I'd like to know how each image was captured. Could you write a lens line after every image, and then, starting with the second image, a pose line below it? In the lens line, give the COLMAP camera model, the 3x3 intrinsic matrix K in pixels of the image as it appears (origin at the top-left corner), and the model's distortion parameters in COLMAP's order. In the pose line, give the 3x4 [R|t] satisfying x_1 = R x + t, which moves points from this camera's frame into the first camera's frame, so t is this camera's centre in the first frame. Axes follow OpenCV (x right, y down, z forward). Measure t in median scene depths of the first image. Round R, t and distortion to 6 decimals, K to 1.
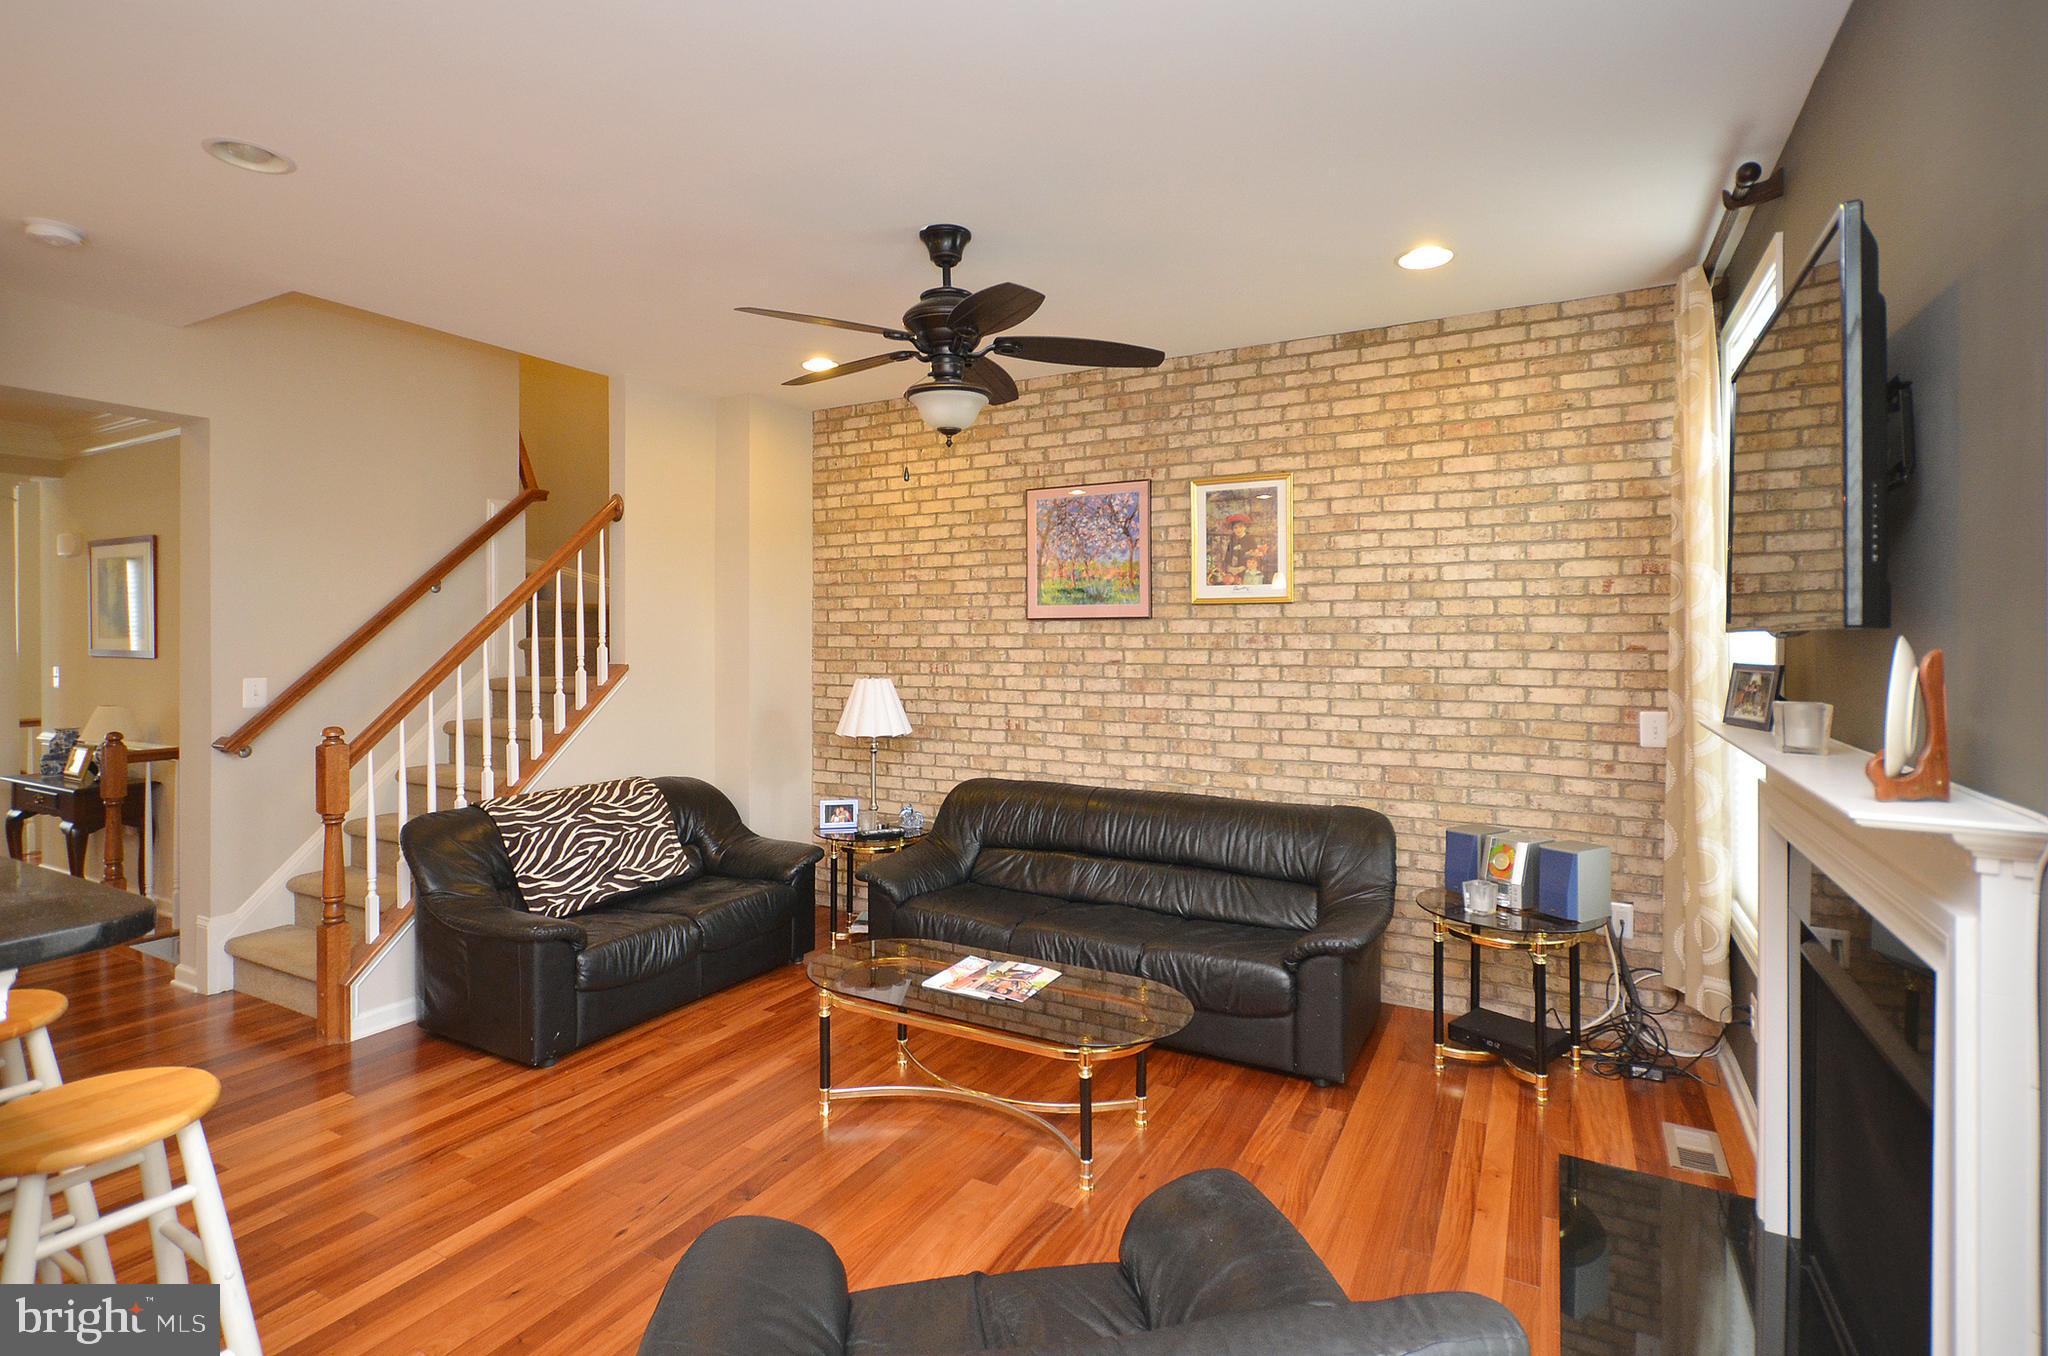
lens RADIAL K [[907.5, 0, 984.1], [0, 907.5, 638.7], [0, 0, 1]] dist [-0.000392, -0.000260]
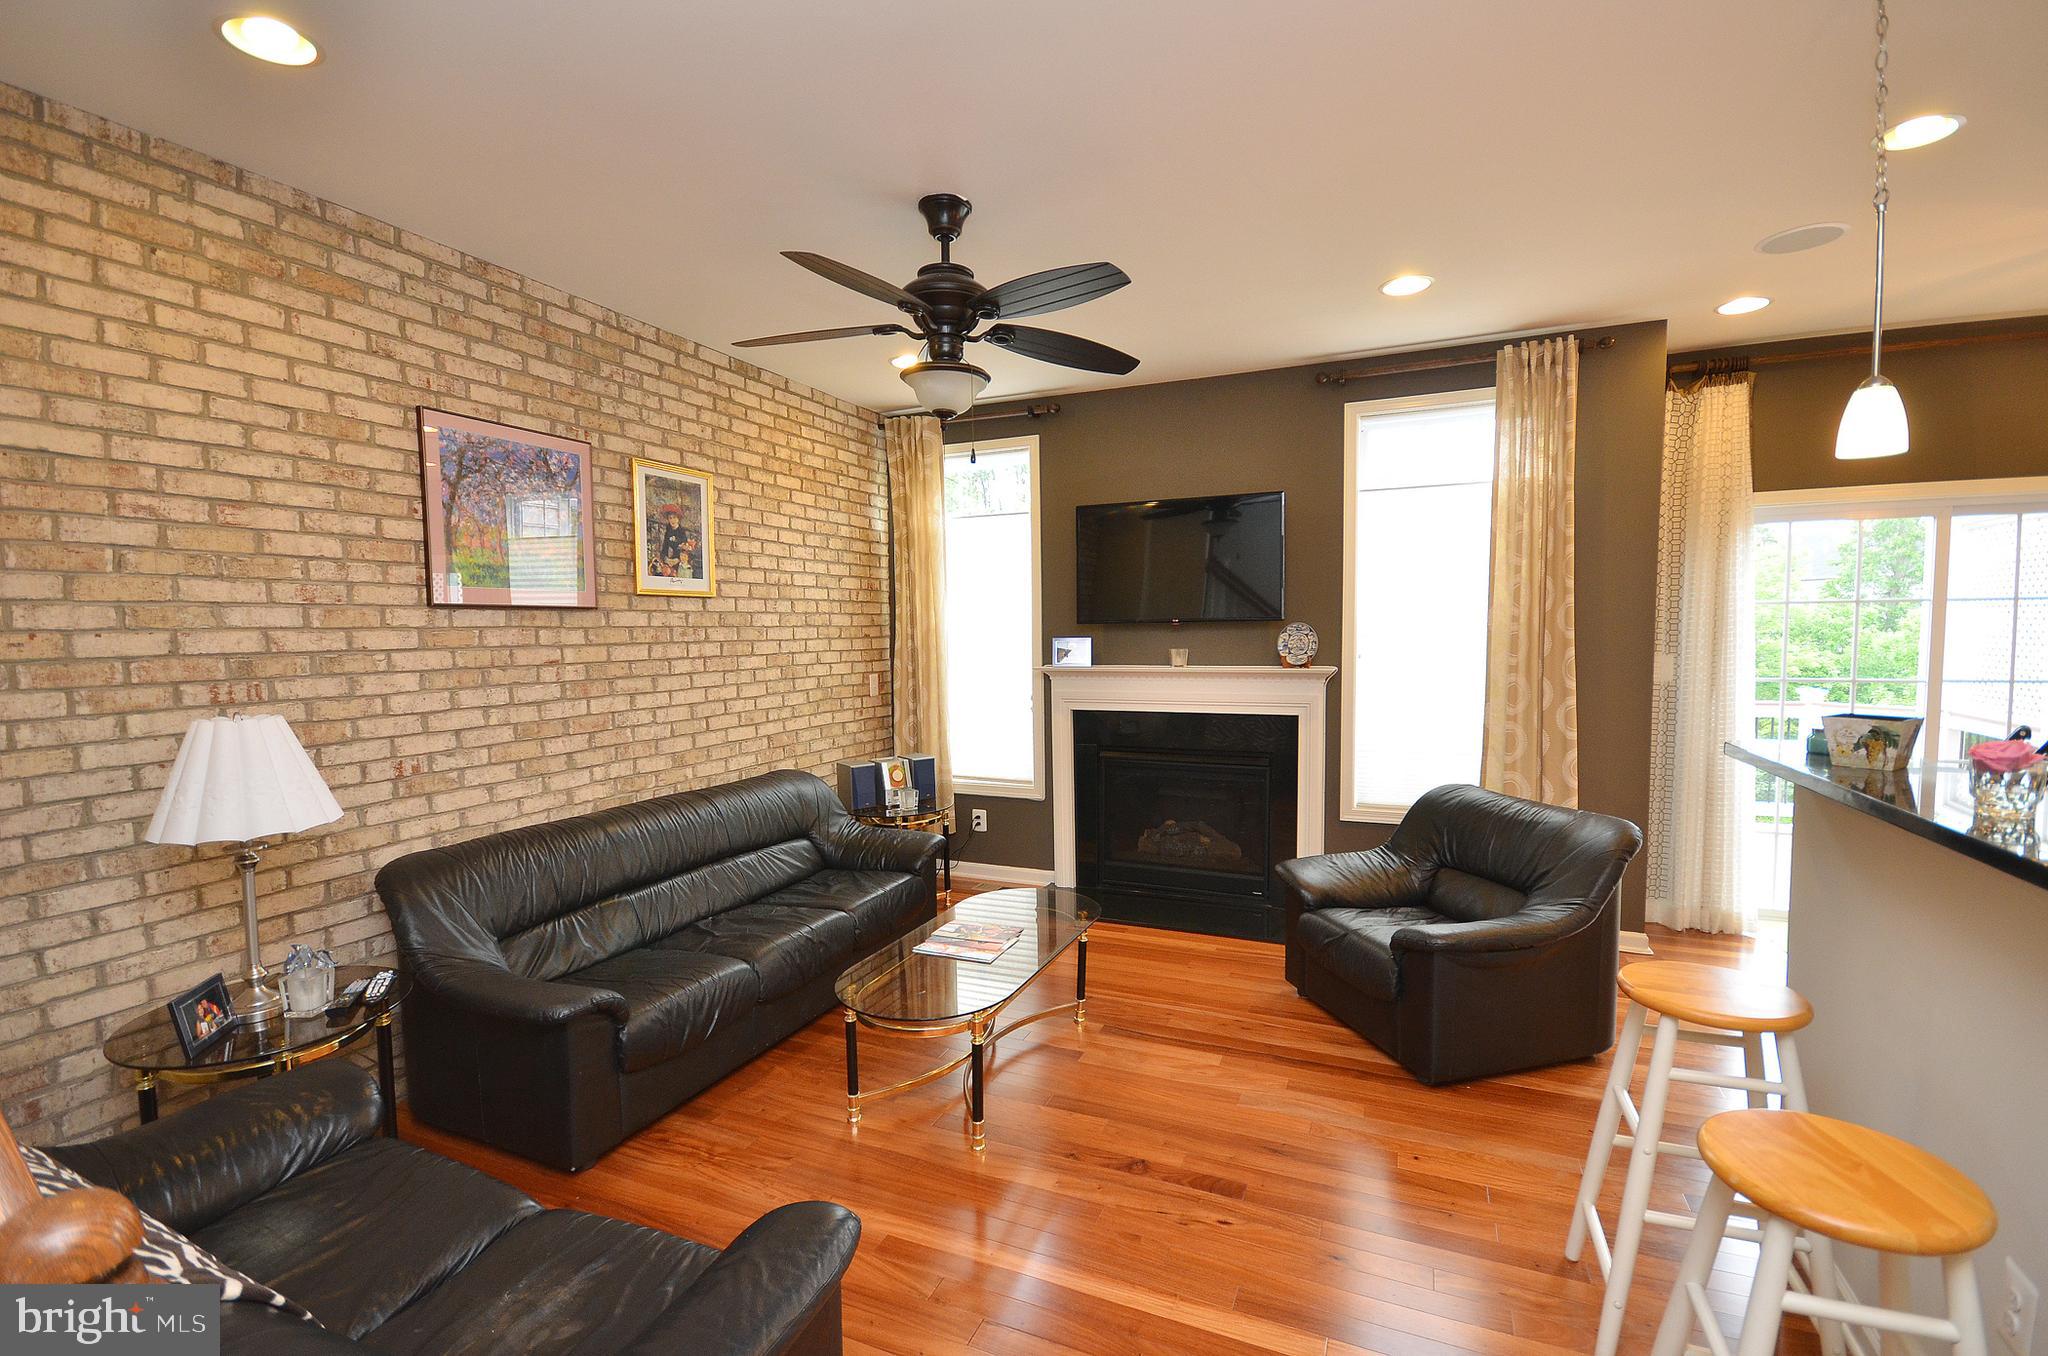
lens RADIAL K [[907.5, 0, 1024.2], [0, 907.5, 684.5], [0, 0, 1]] dist [-0.000392, -0.000260]
pose [[-0.081784, -0.063355, 0.994634, -0.699529], [0.007335, 0.997912, 0.064167, -0.003201], [-0.996623, 0.012544, -0.081149, 0.667265]]
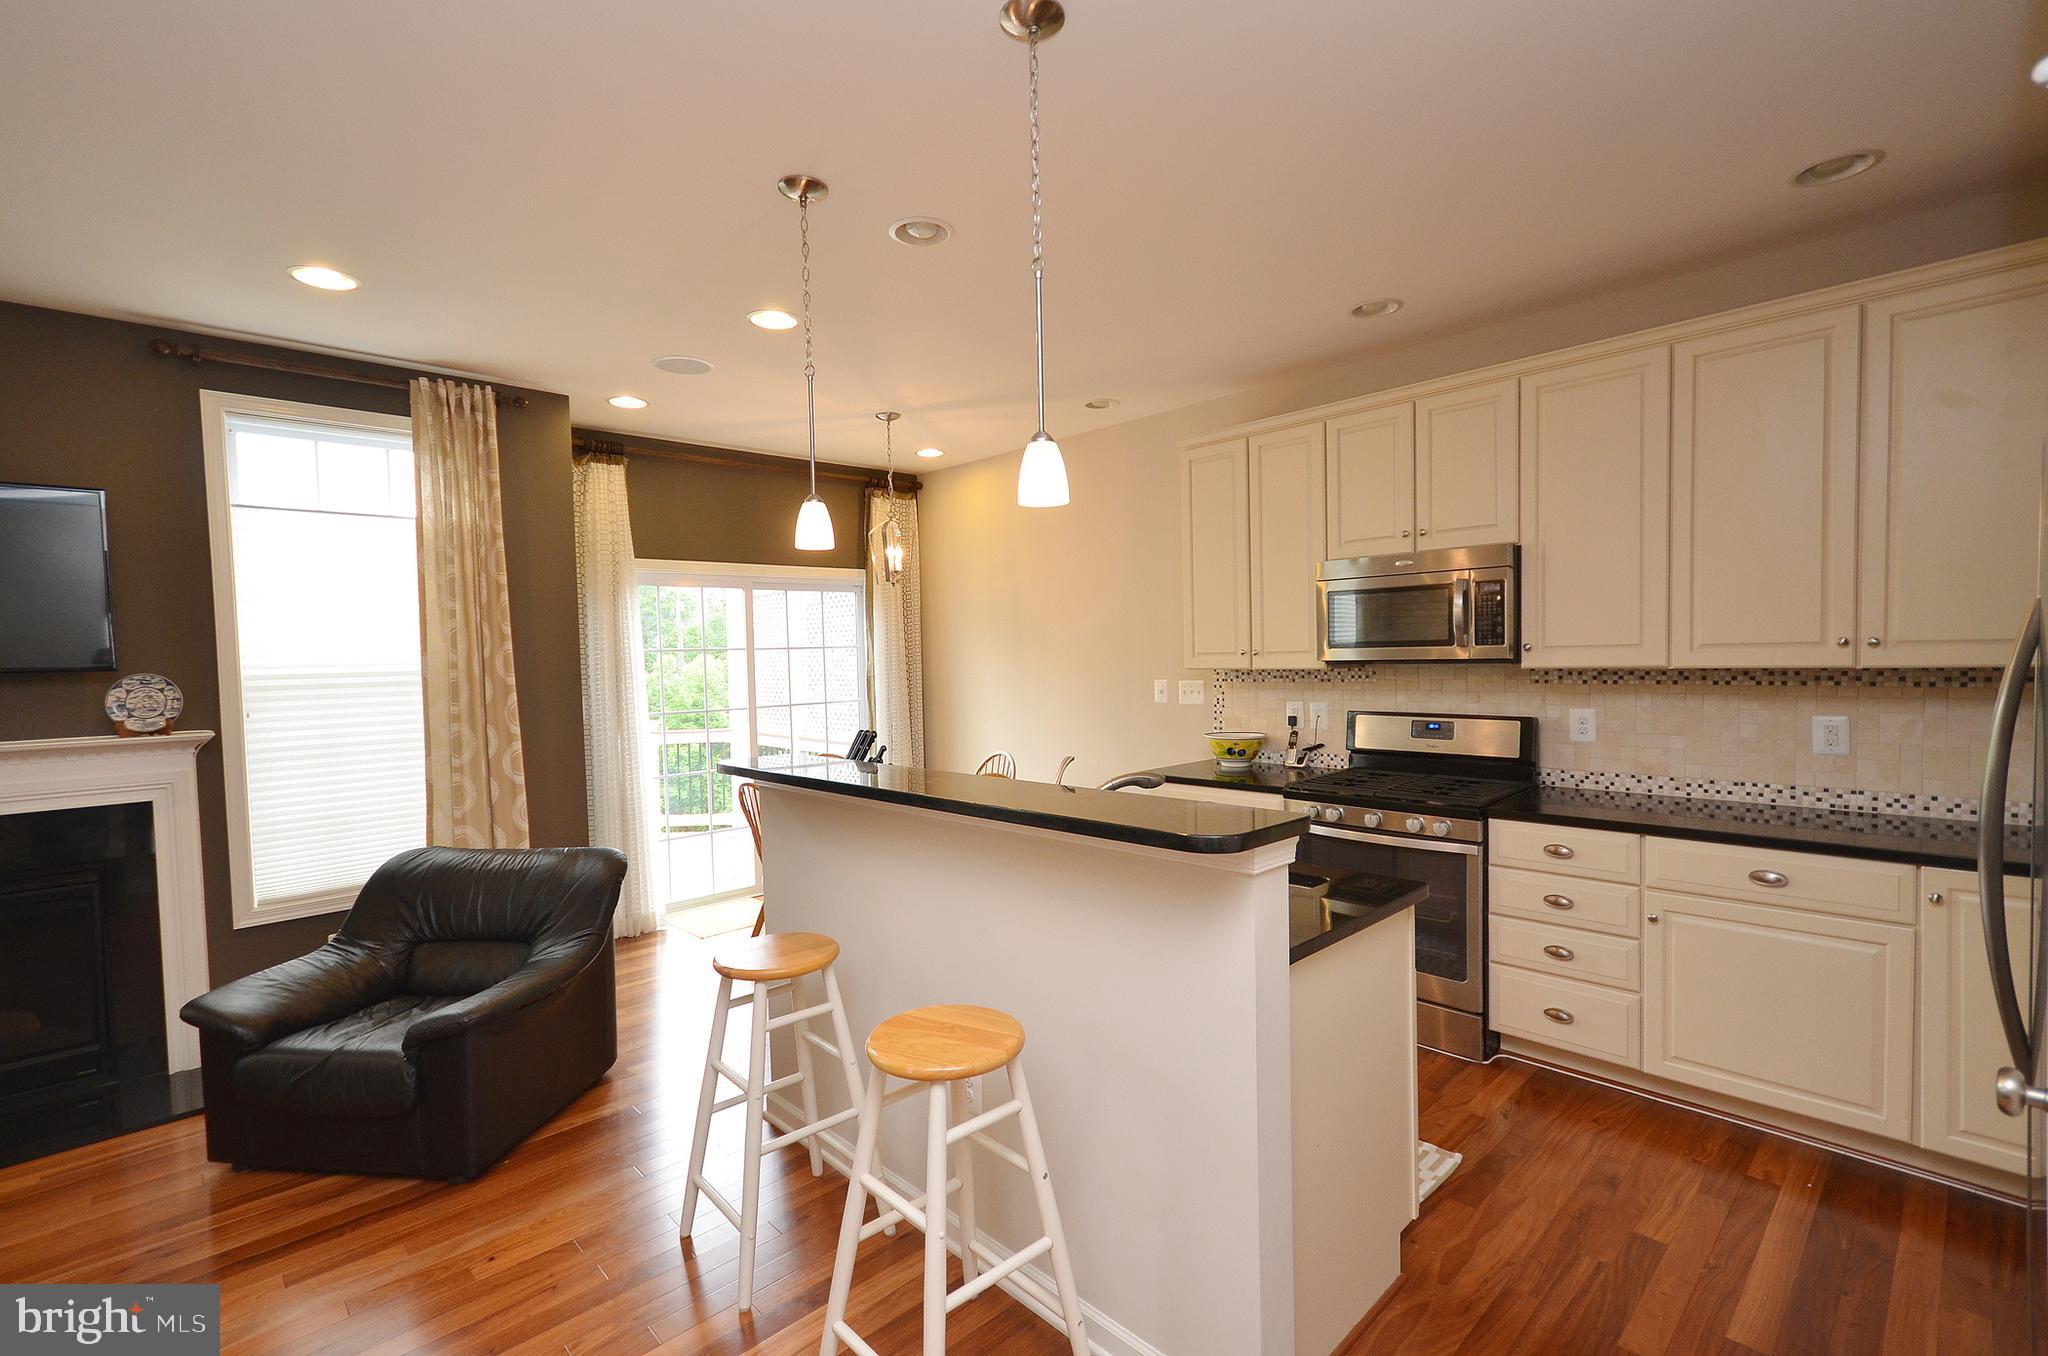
lens RADIAL K [[907.5, 0, 1037.9], [0, 907.5, 686.4], [0, 0, 1]] dist [-0.000392, -0.000260]
pose [[-0.954536, 0.005015, 0.298055, -0.637385], [0.015843, 0.999299, 0.033927, -0.006943], [-0.297675, 0.037107, -0.953946, 0.748578]]
